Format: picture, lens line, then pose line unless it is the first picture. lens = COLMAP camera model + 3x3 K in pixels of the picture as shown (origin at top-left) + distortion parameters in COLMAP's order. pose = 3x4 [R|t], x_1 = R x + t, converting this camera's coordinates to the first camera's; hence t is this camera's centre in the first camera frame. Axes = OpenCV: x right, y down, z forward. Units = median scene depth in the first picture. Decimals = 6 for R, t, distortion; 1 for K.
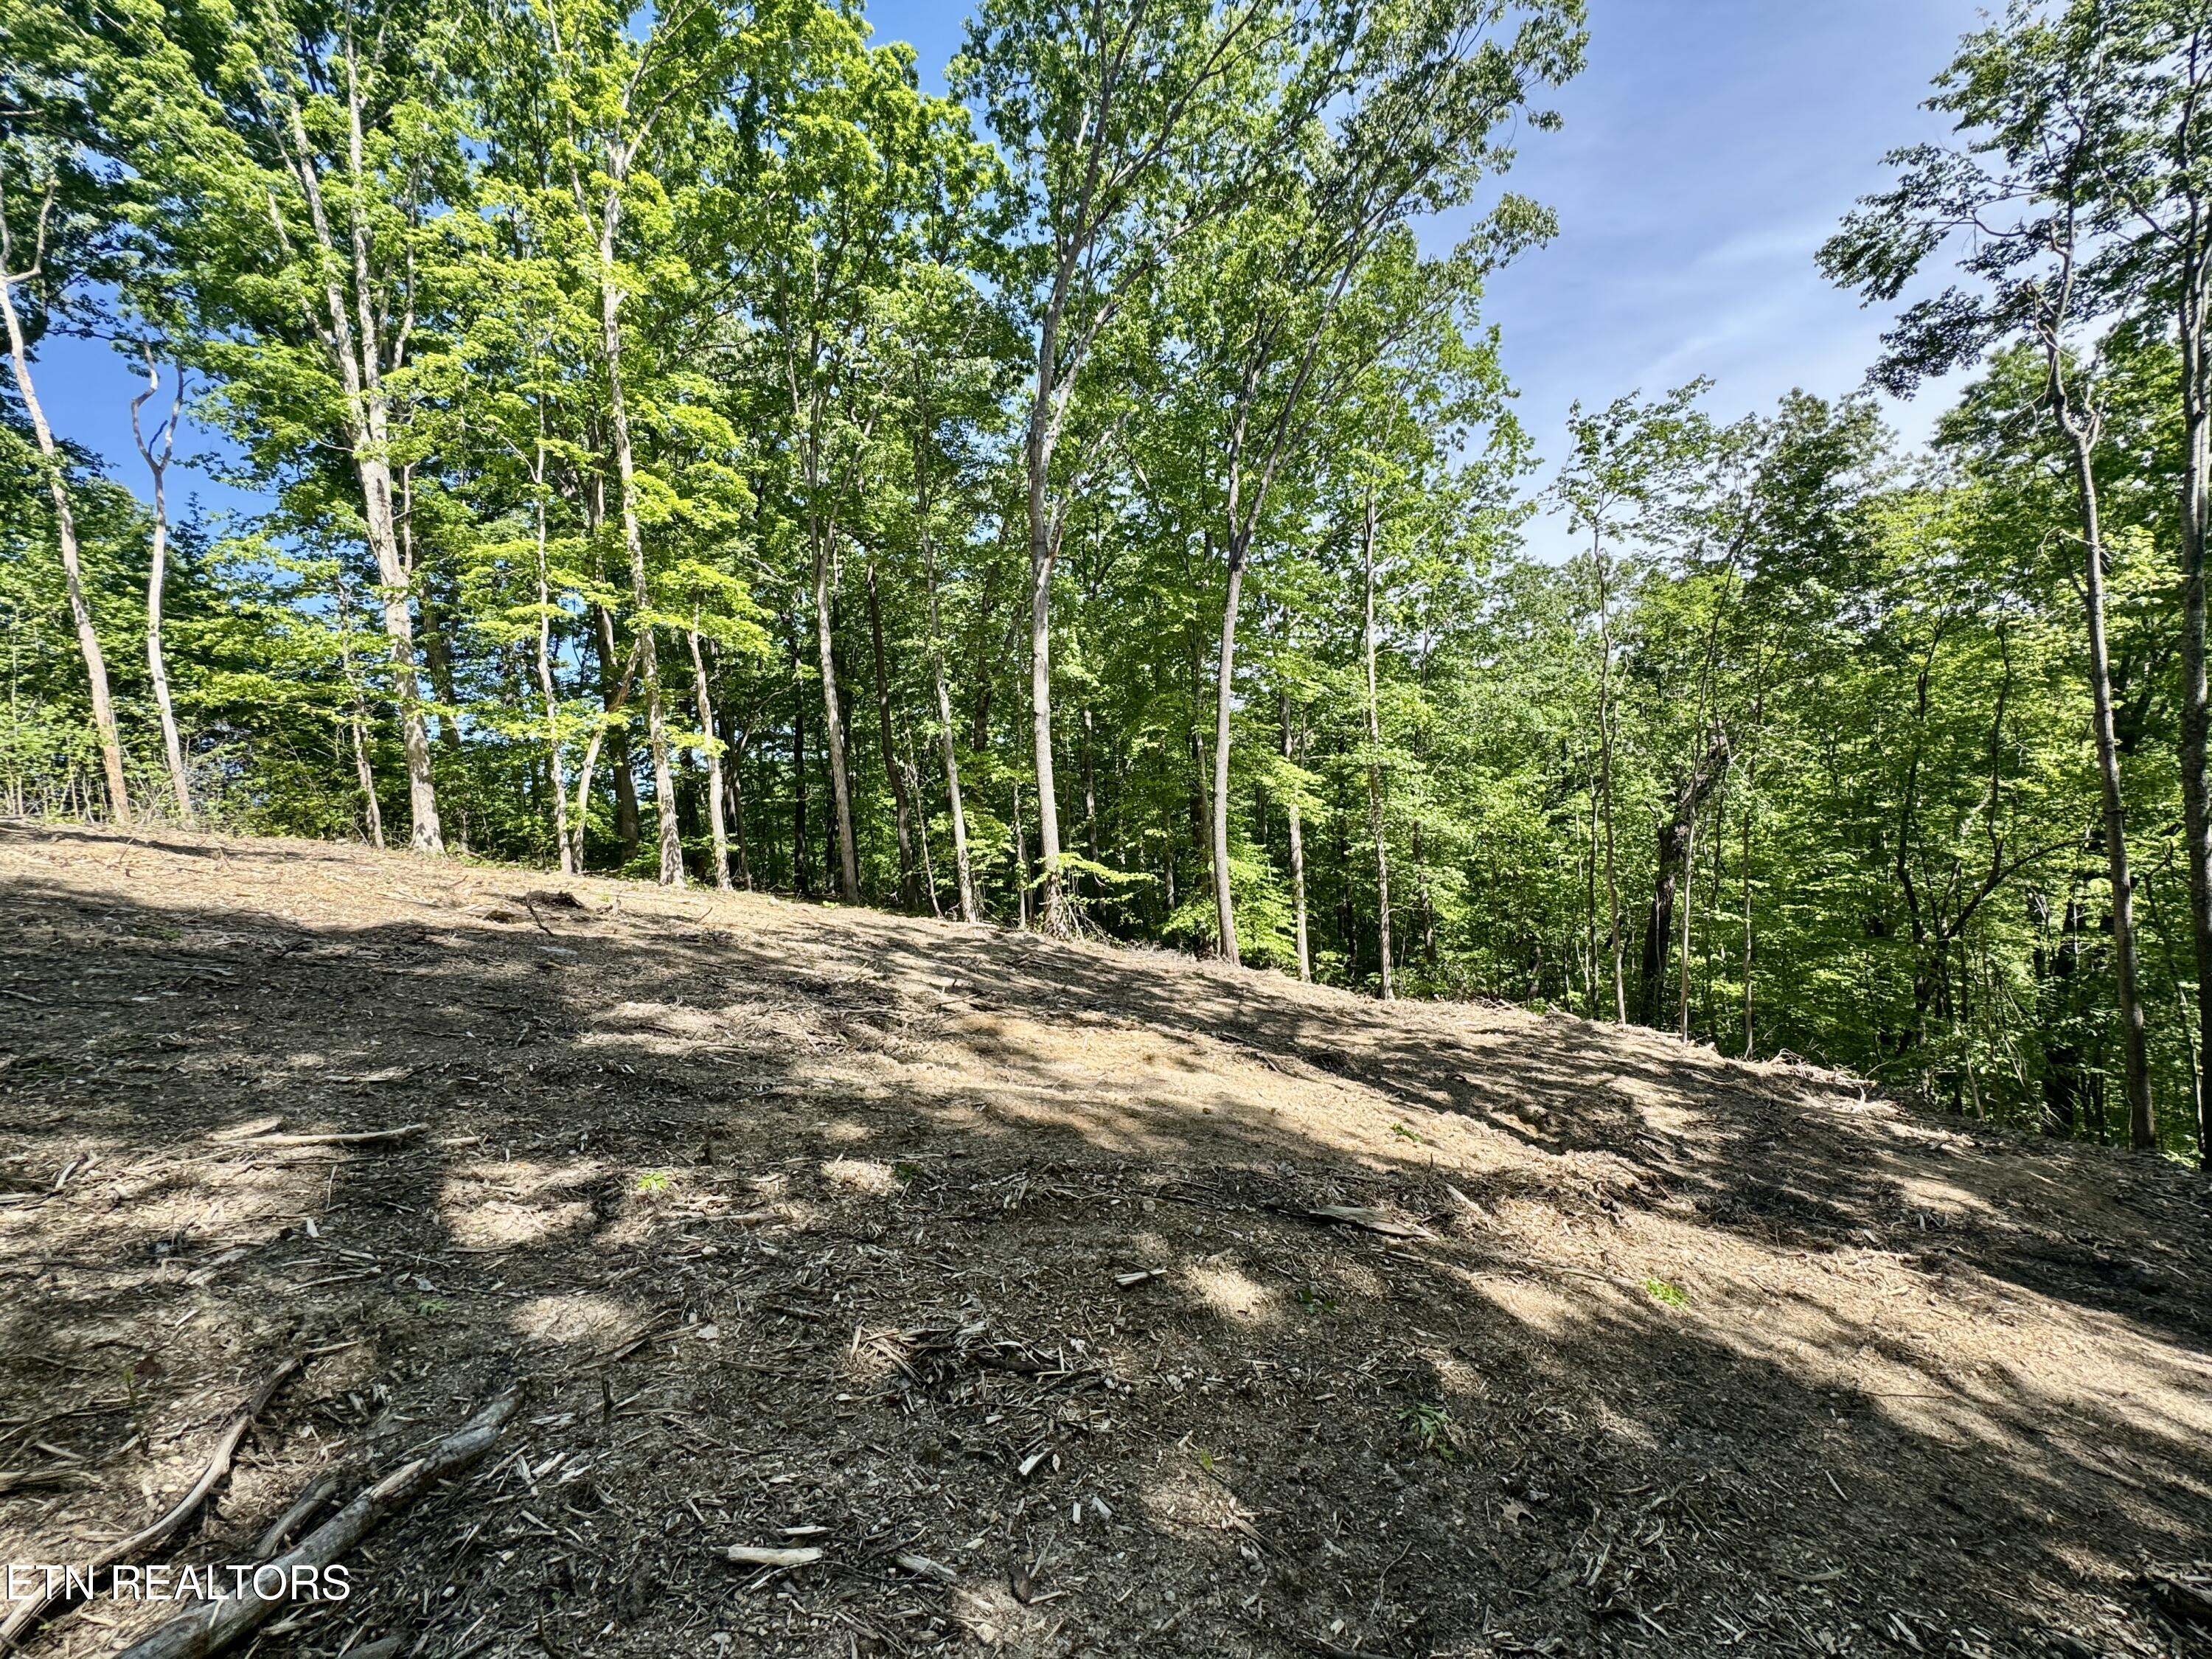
lens RADIAL K [[883.1, 0, 1109.3], [0, 883.1, 829.1], [0, 0, 1]] dist [-0.002834, 0.001239]
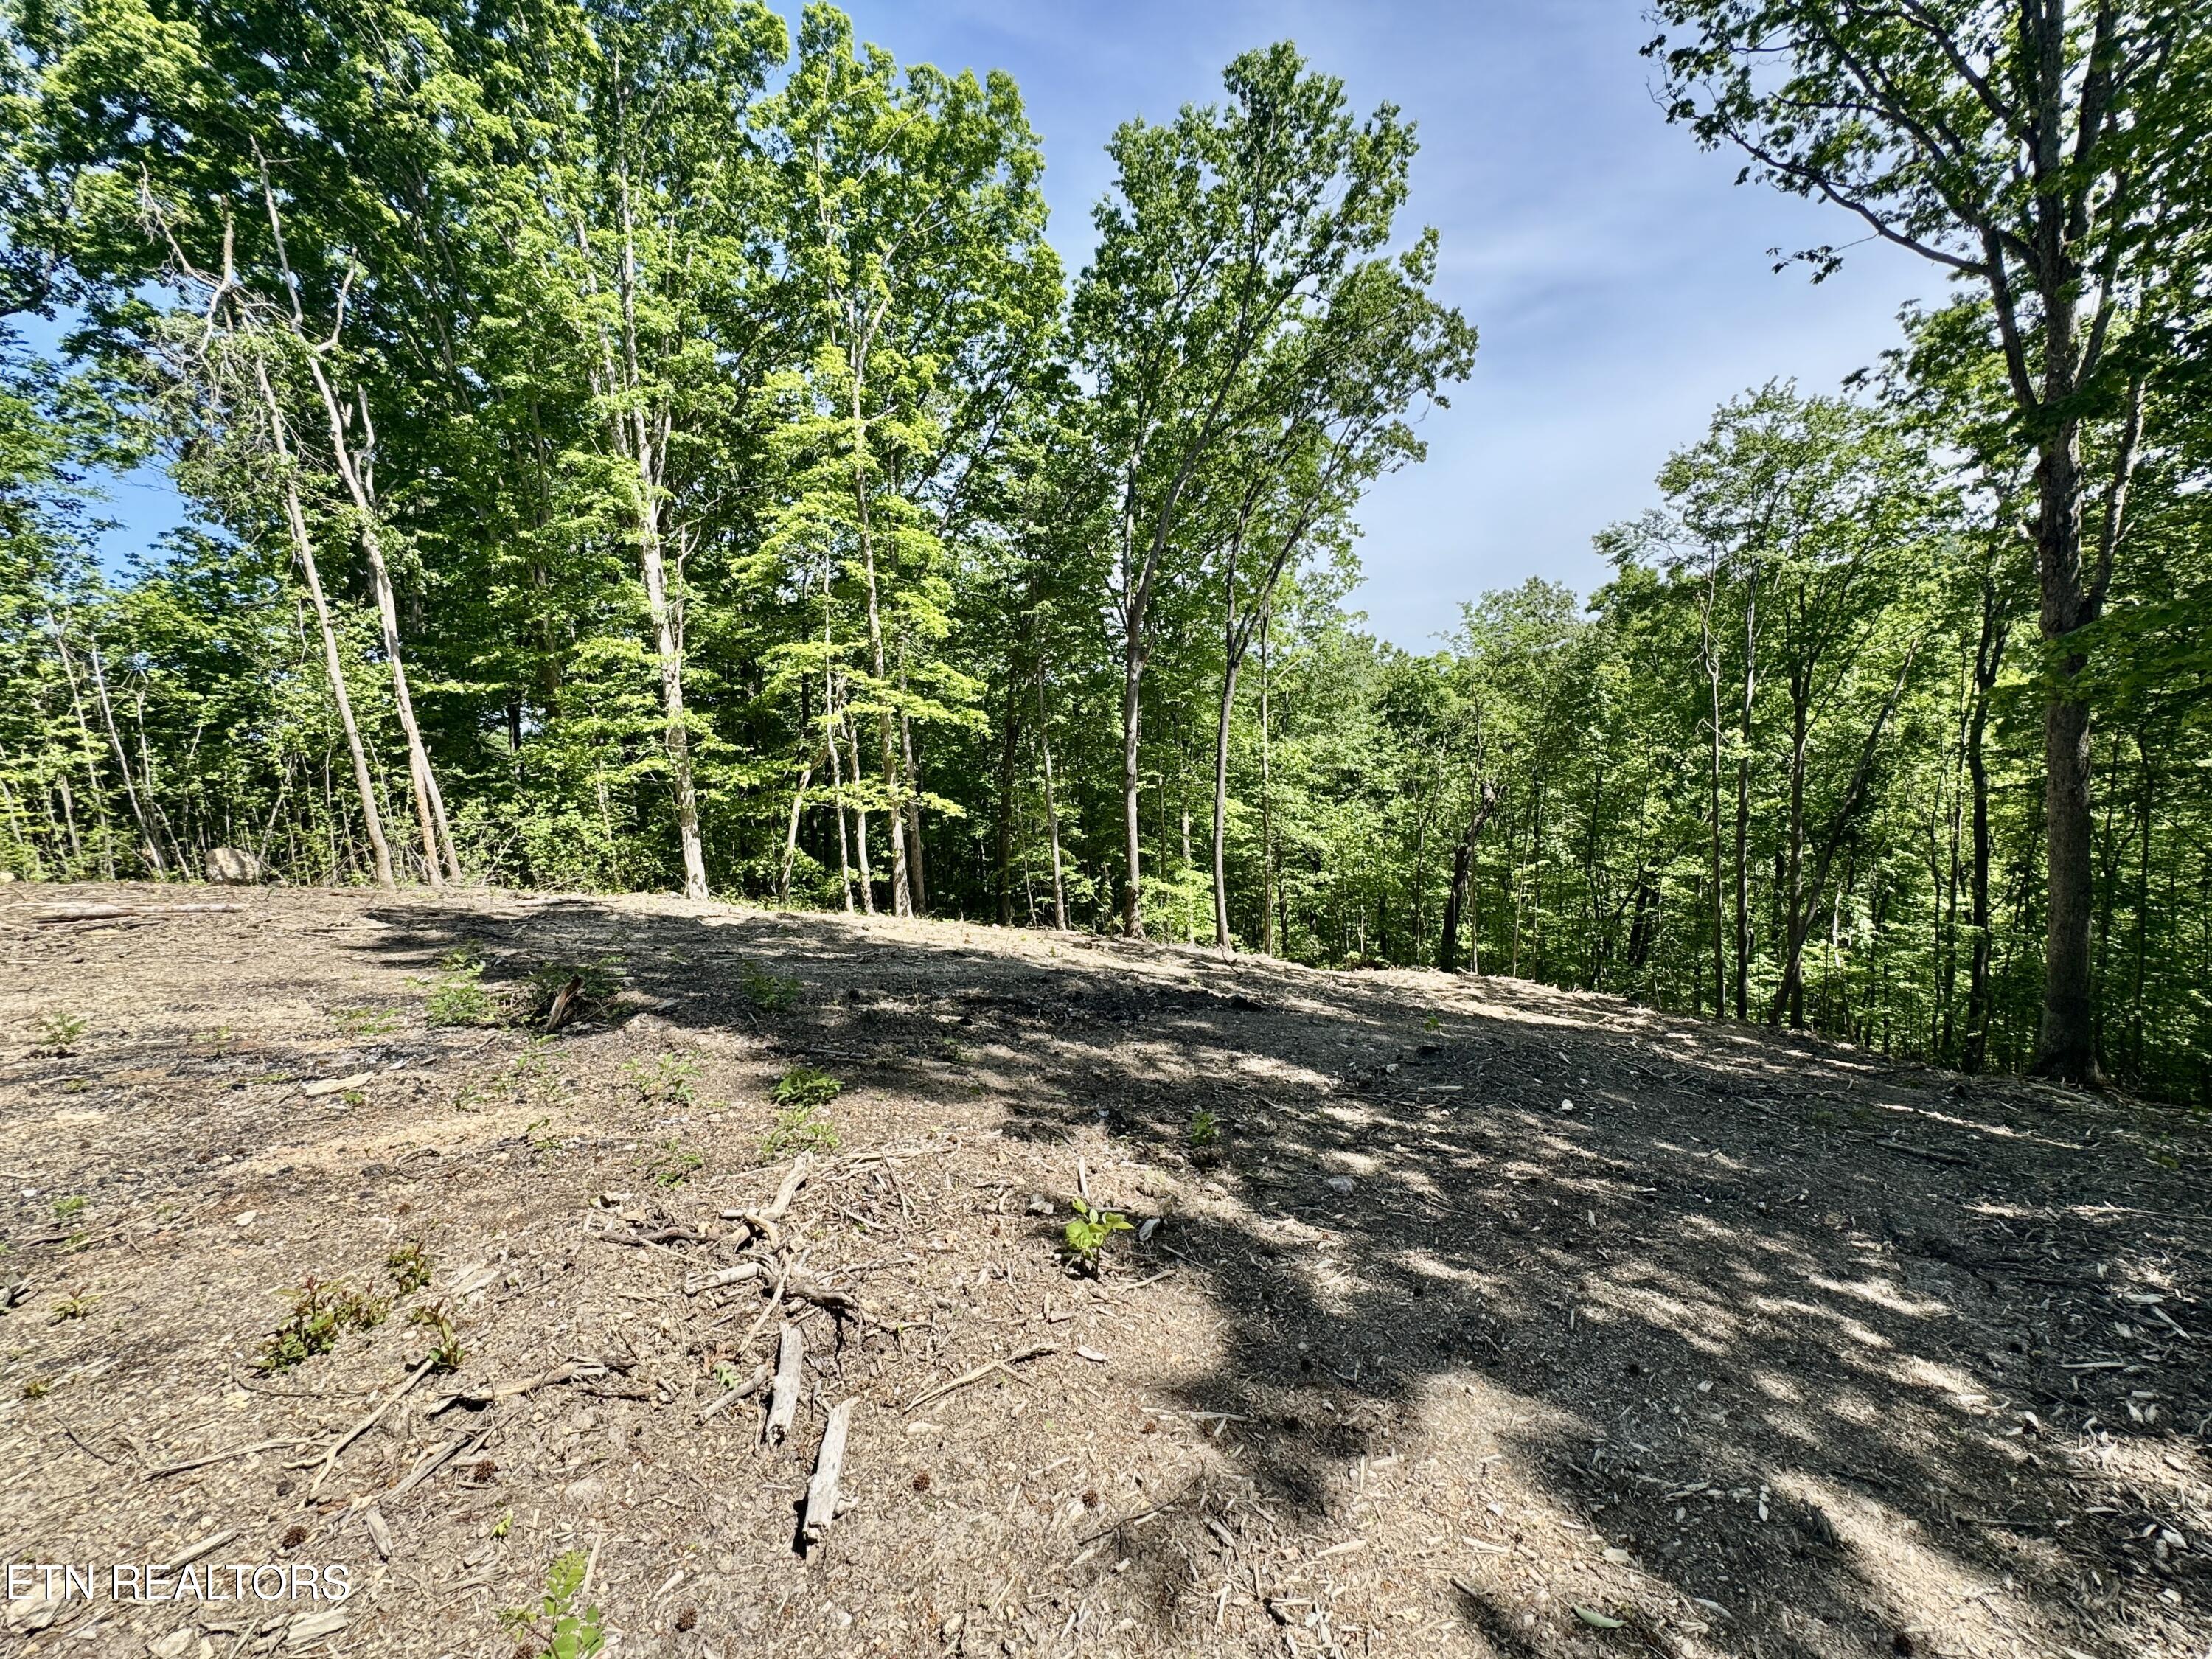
lens RADIAL K [[883.1, 0, 1099.1], [0, 883.1, 827.0], [0, 0, 1]] dist [-0.002834, 0.001239]
pose [[0.926025, -0.002985, 0.377450, -0.698173], [-0.012459, 0.999182, 0.038467, -0.113545], [-0.377256, -0.040324, 0.925231, -0.254564]]
